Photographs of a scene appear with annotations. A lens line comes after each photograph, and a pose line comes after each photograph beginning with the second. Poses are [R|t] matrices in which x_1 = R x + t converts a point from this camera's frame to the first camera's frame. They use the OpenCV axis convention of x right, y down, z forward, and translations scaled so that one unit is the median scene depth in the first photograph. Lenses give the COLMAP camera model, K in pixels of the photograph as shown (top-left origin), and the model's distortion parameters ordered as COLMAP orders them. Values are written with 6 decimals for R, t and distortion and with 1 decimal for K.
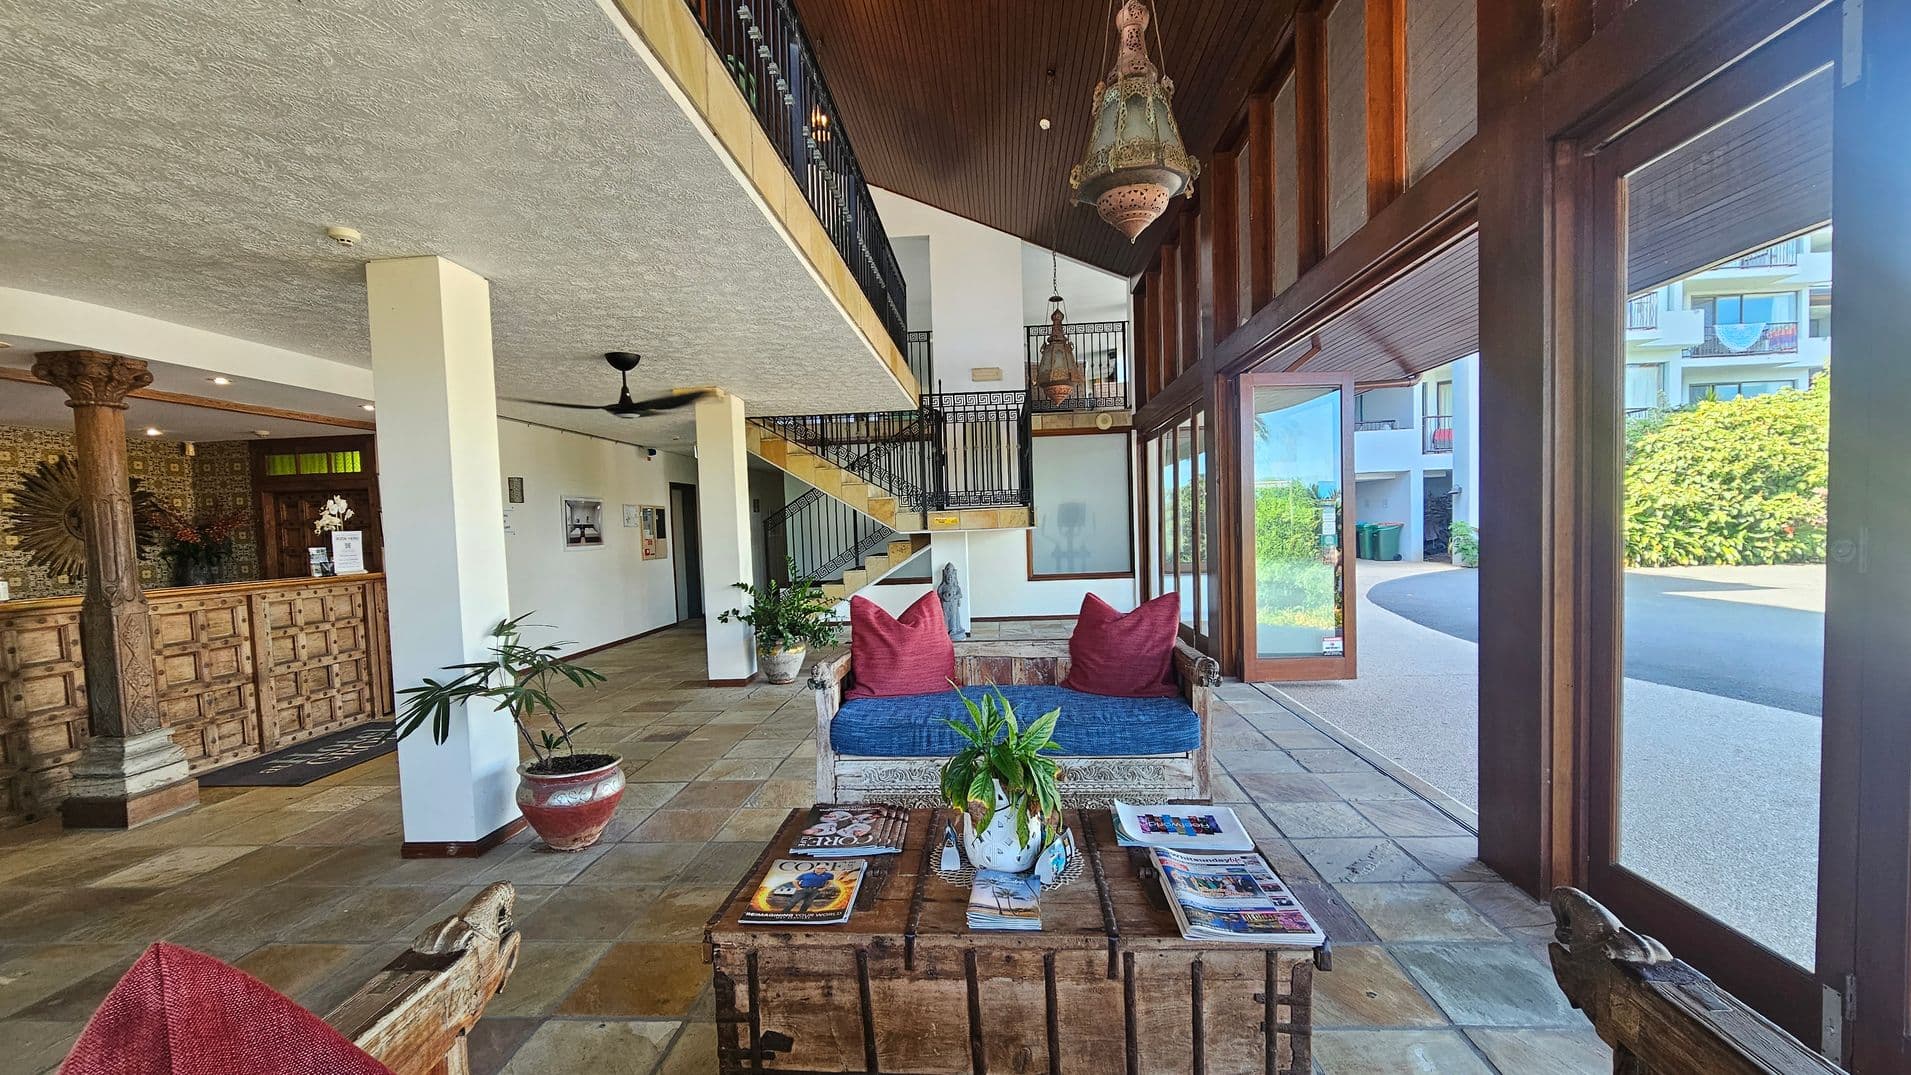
lens RADIAL K [[782.4, 0, 951.3], [0, 782.4, 560.1], [0, 0, 1]] dist [-0.001240, 0.000616]
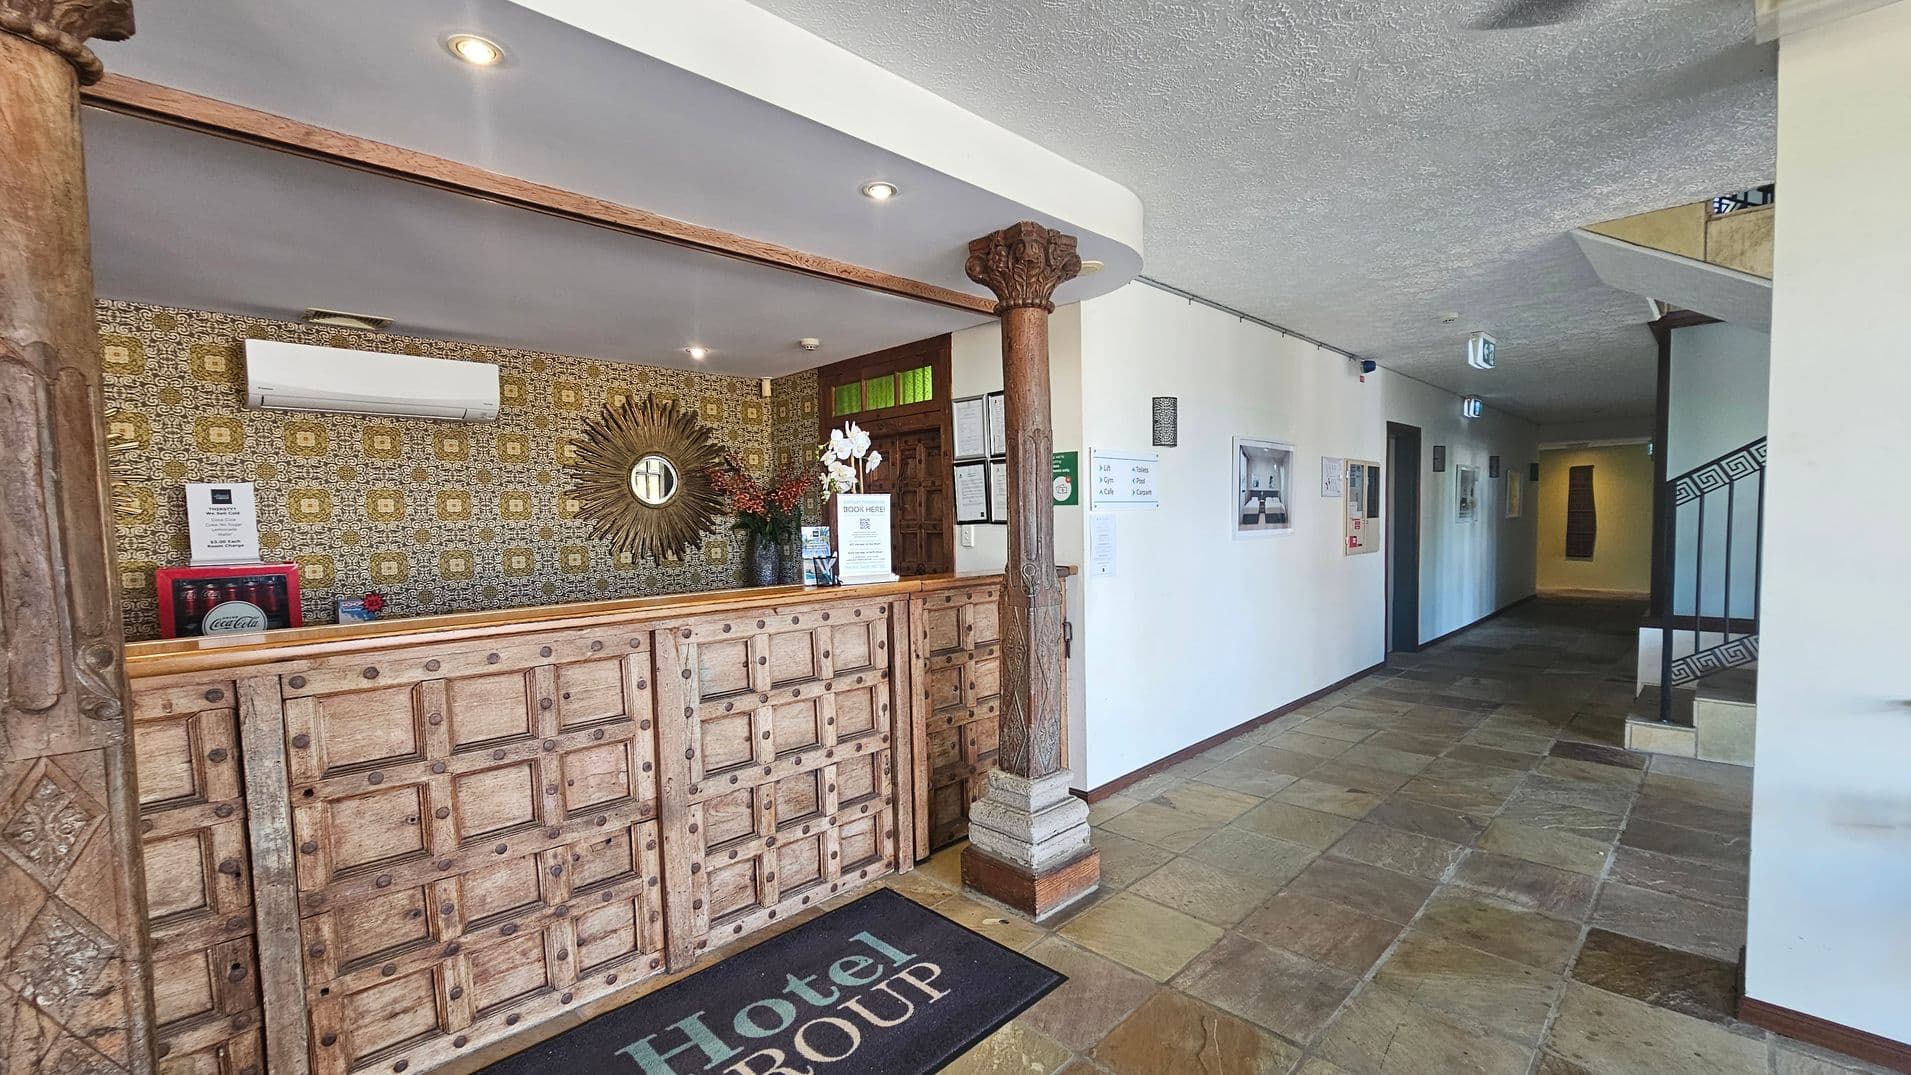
lens RADIAL K [[782.4, 0, 951.3], [0, 782.4, 560.1], [0, 0, 1]] dist [-0.001240, 0.000616]
pose [[0.744561, 0.056750, -0.665137, -0.411497], [-0.036578, 0.998351, 0.044234, -0.020214], [0.666551, -0.008605, 0.745410, 0.685019]]
